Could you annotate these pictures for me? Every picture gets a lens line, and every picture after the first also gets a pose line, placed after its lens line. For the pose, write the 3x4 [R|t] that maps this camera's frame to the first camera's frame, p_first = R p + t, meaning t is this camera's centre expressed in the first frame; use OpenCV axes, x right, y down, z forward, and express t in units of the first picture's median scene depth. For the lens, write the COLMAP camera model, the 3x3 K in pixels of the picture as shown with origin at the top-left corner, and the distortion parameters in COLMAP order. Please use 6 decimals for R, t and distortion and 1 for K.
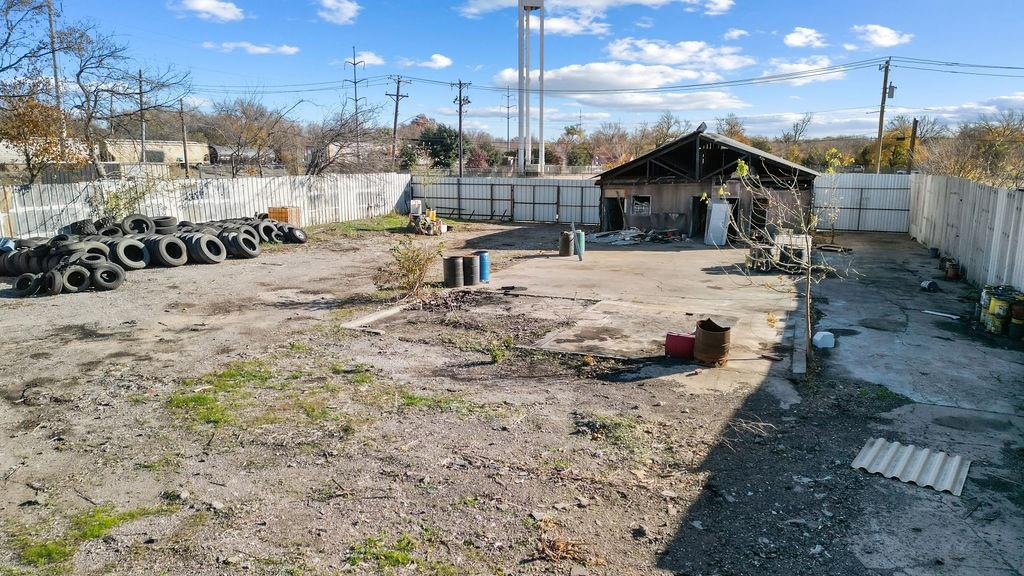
lens RADIAL K [[714.3, 0, 512.0], [0, 714.3, 288.0], [0, 0, 1]] dist [0.093259, -0.088674]
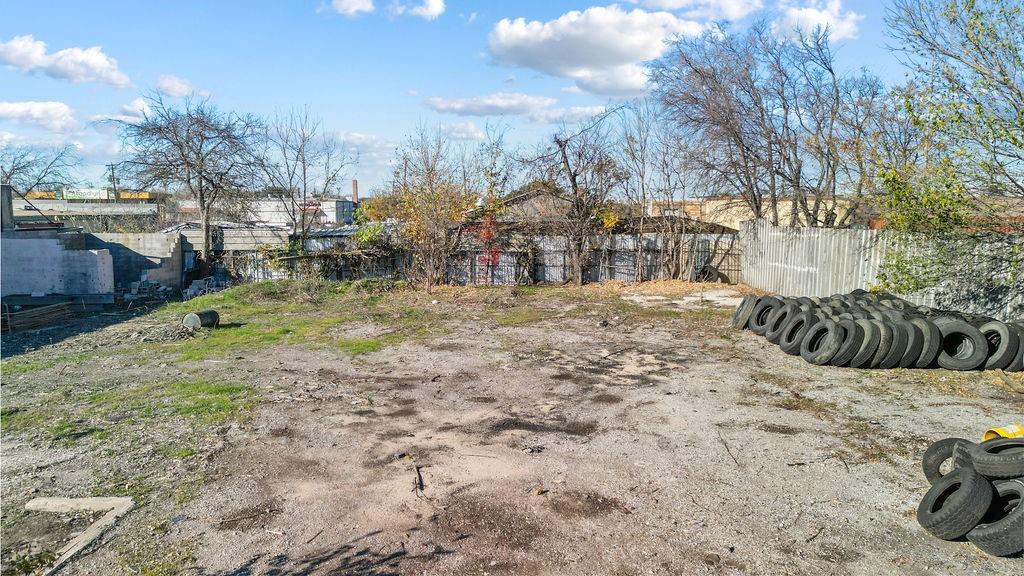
lens RADIAL K [[714.3, 0, 512.0], [0, 714.3, 288.0], [0, 0, 1]] dist [0.093259, -0.088674]
pose [[-0.922056, 0.042170, -0.384753, -0.132731], [-0.066232, 0.962195, 0.264185, -0.107618], [0.381348, 0.269076, -0.884405, 0.681845]]
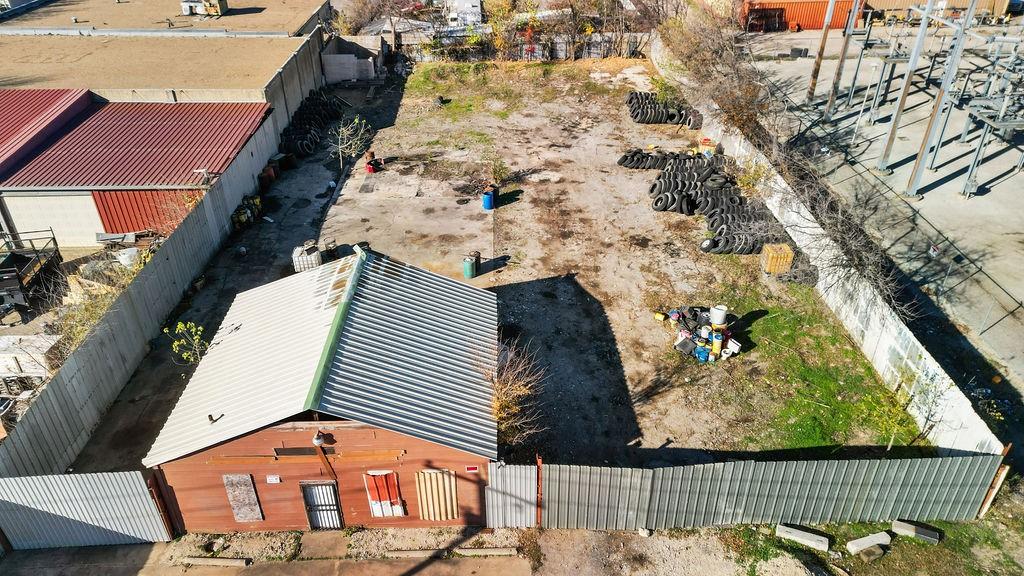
lens RADIAL K [[717.2, 0, 512.0], [0, 717.2, 288.0], [0, 0, 1]] dist [0.086585, -0.080641]
pose [[-0.919793, 0.215644, -0.327838, 0.352624], [-0.060904, 0.746884, 0.662159, -0.694741], [0.387648, 0.629016, -0.673846, 1.528087]]
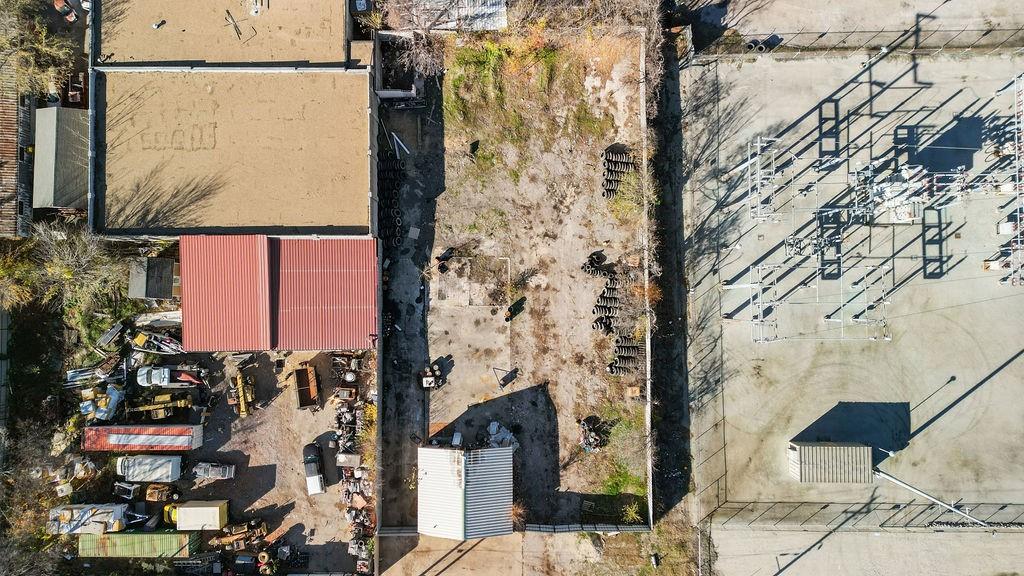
lens RADIAL K [[714.3, 0, 512.0], [0, 714.3, 288.0], [0, 0, 1]] dist [0.093259, -0.088674]
pose [[-0.925009, 0.379764, 0.011747, -0.107321], [-0.042231, -0.133493, 0.990150, -2.263440], [0.377591, 0.915401, 0.139520, 0.223382]]
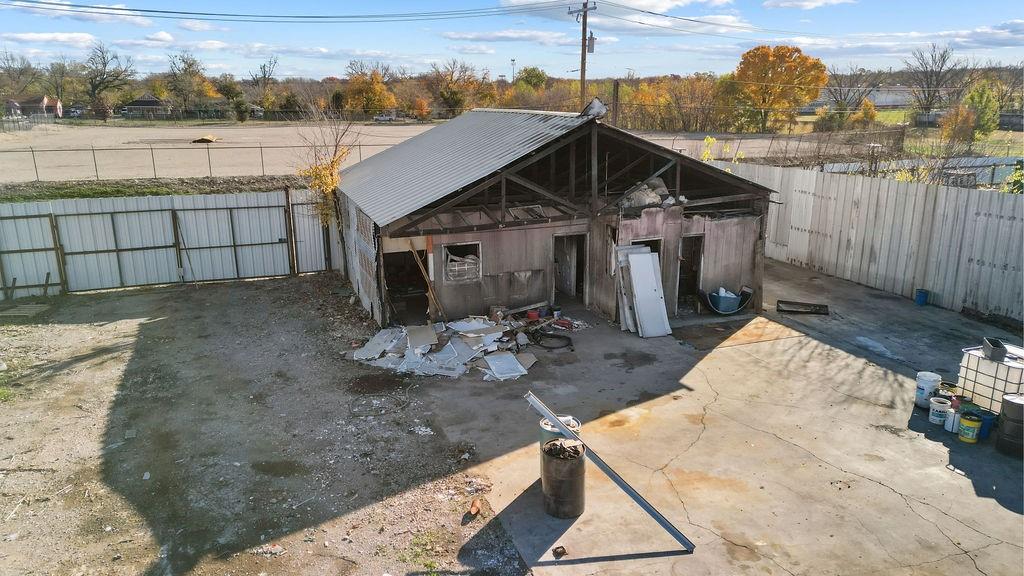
lens RADIAL K [[717.2, 0, 512.0], [0, 717.2, 288.0], [0, 0, 1]] dist [0.086585, -0.080641]
pose [[0.737334, -0.178816, 0.651432, -0.119769], [0.126088, 0.983812, 0.127339, -0.156975], [-0.663657, -0.011754, 0.747945, 0.608680]]
